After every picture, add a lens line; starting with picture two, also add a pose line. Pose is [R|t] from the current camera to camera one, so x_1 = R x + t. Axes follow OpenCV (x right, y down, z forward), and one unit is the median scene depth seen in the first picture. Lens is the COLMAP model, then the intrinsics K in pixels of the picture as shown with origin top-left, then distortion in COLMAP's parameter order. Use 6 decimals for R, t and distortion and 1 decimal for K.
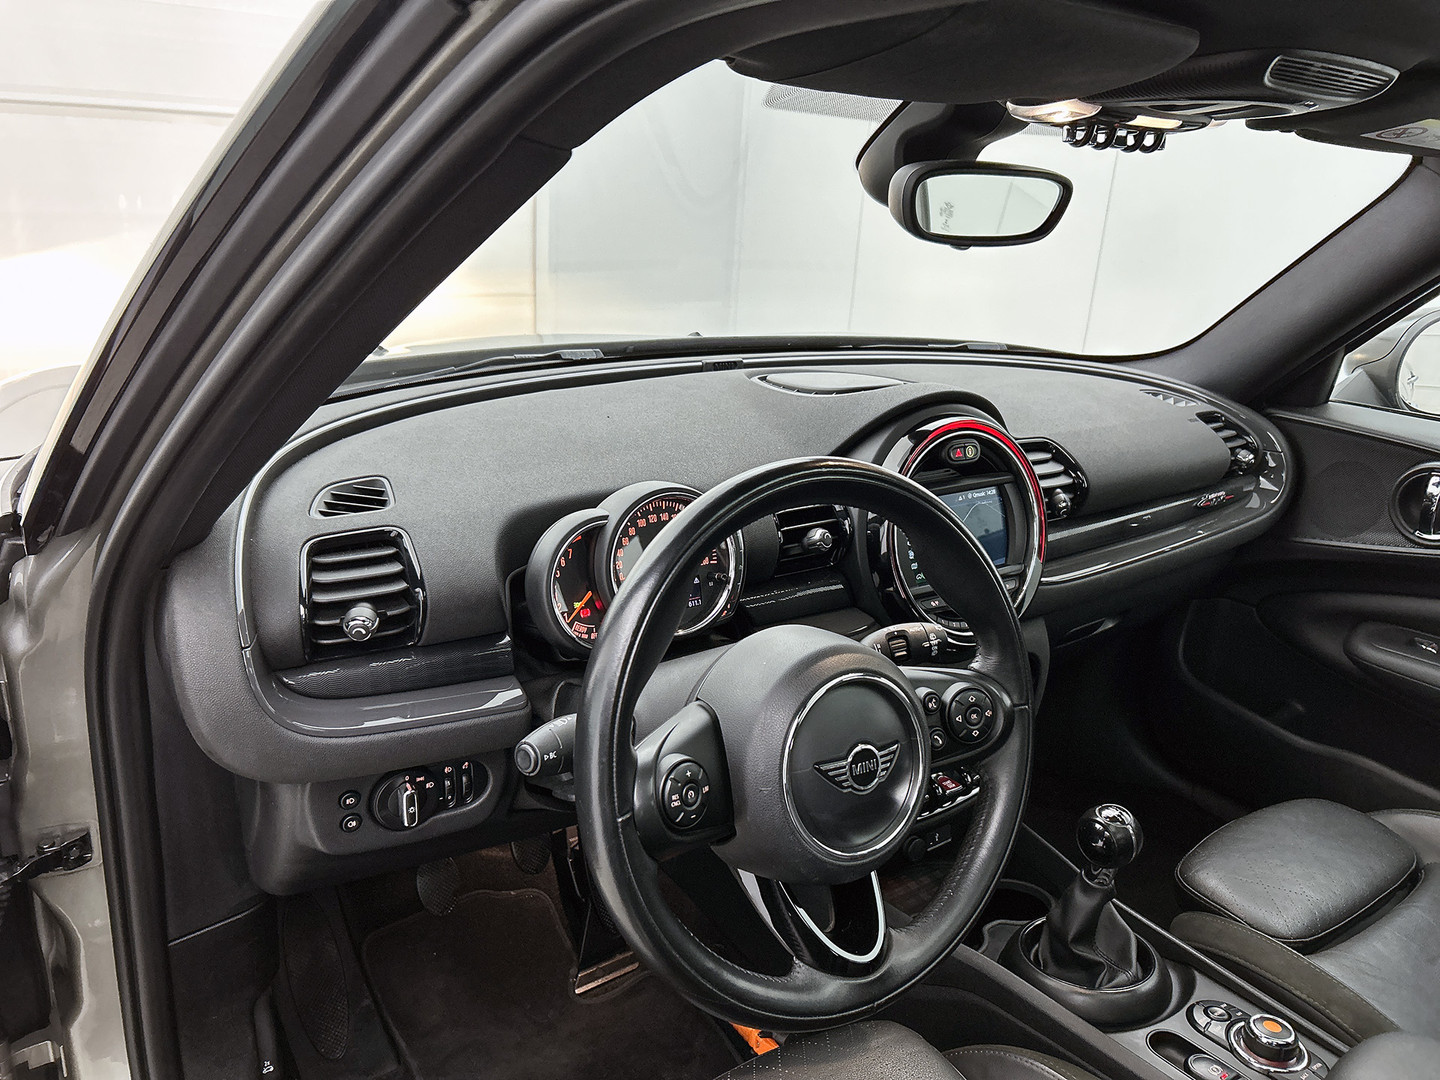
lens RADIAL K [[1079.1, 0, 726.3], [0, 1079.1, 547.6], [0, 0, 1]] dist [0.031806, -0.007253]
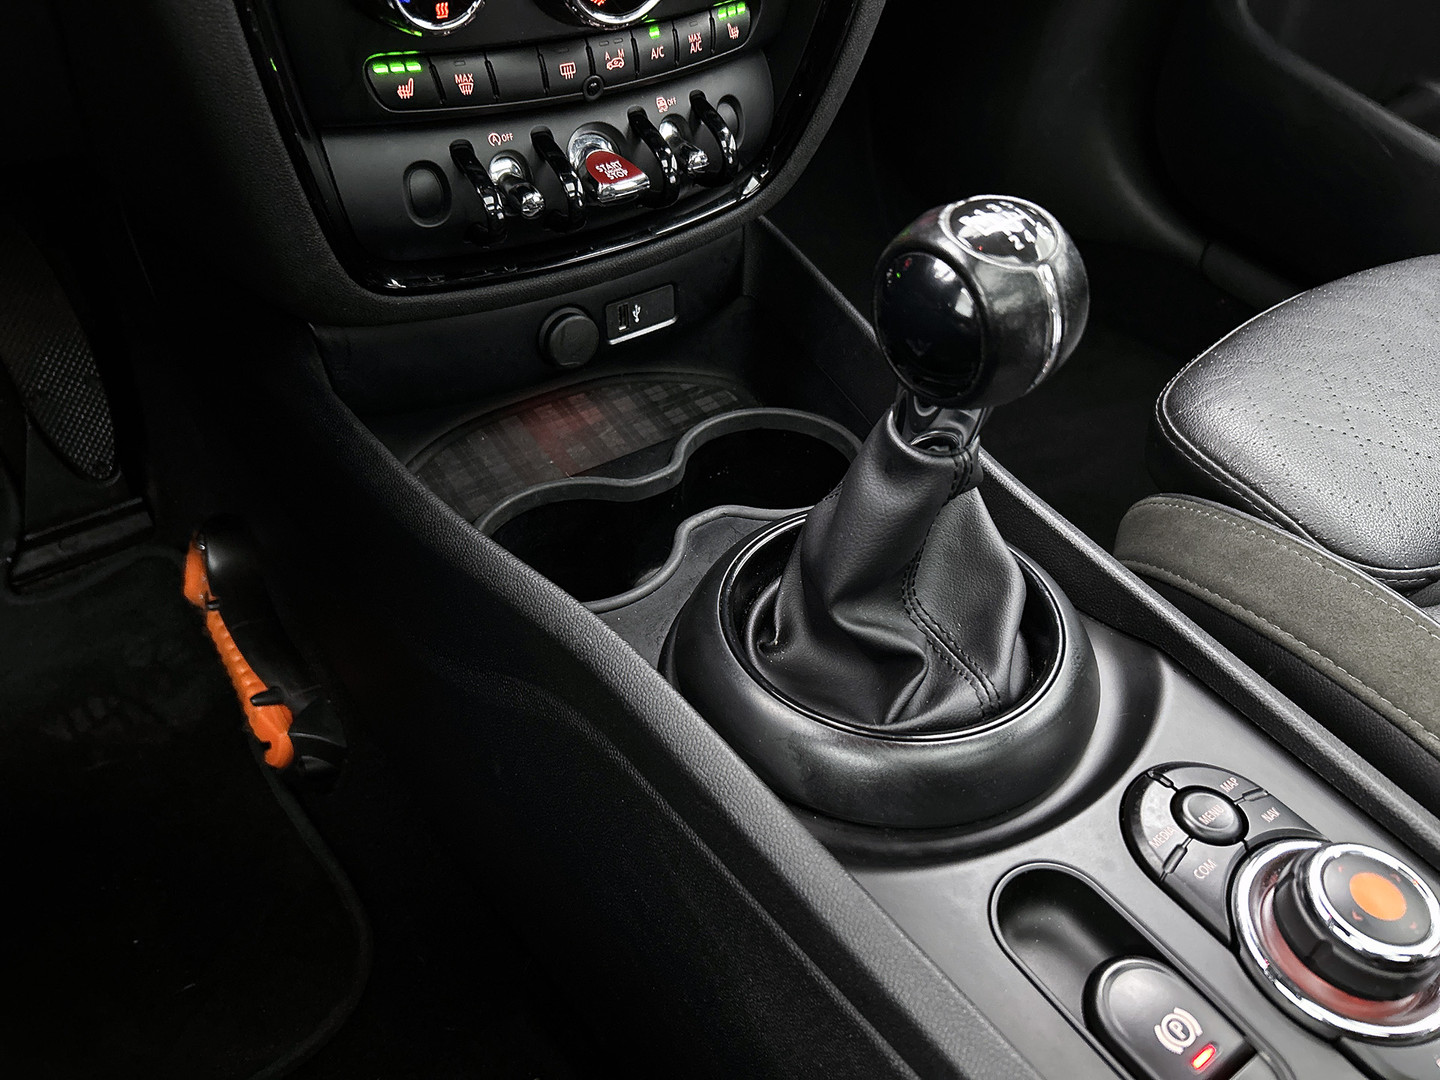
lens RADIAL K [[1118.6, 0, 720.0], [0, 1118.6, 540.0], [0, 0, 1]] dist [0.006828, -0.012843]
pose [[0.999415, 0.019499, 0.028113, 0.271329], [-0.029746, 0.901183, 0.432417, 0.190902], [-0.016904, -0.433000, 0.901236, 0.689461]]
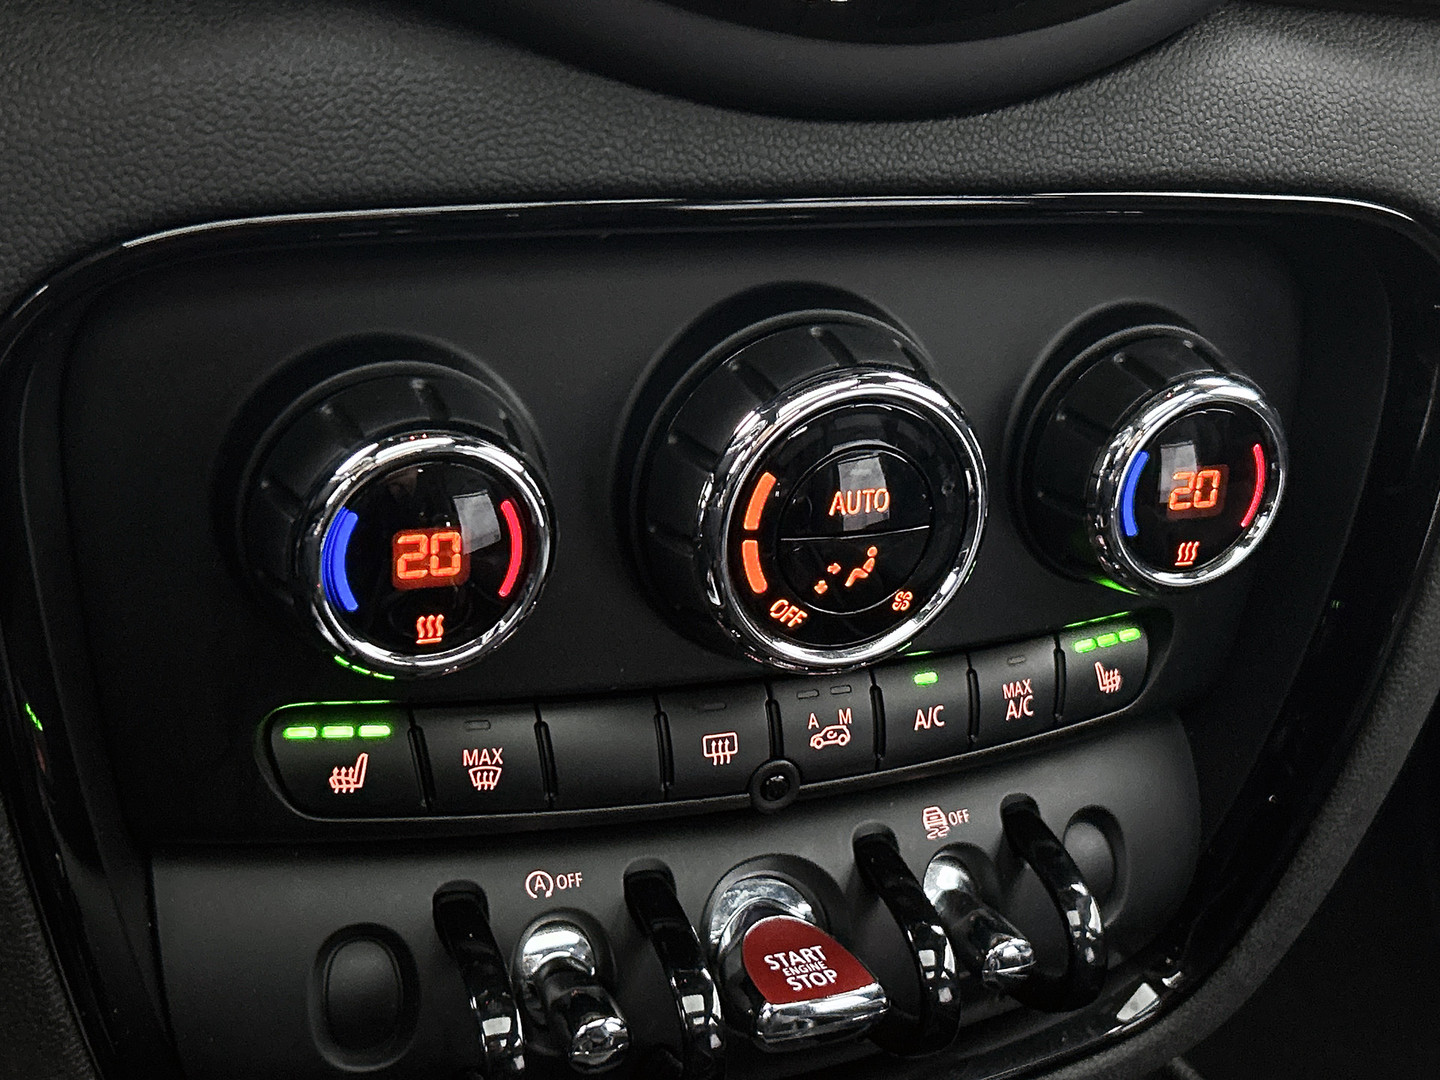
lens RADIAL K [[2069.7, 0, 720.0], [0, 2069.7, 540.0], [0, 0, 1]] dist [0.034808, -0.047983]
pose [[0.980546, 0.075872, -0.181034, 0.282920], [-0.074319, 0.997116, 0.015359, 0.175069], [0.181677, -0.001606, 0.983357, 0.805186]]
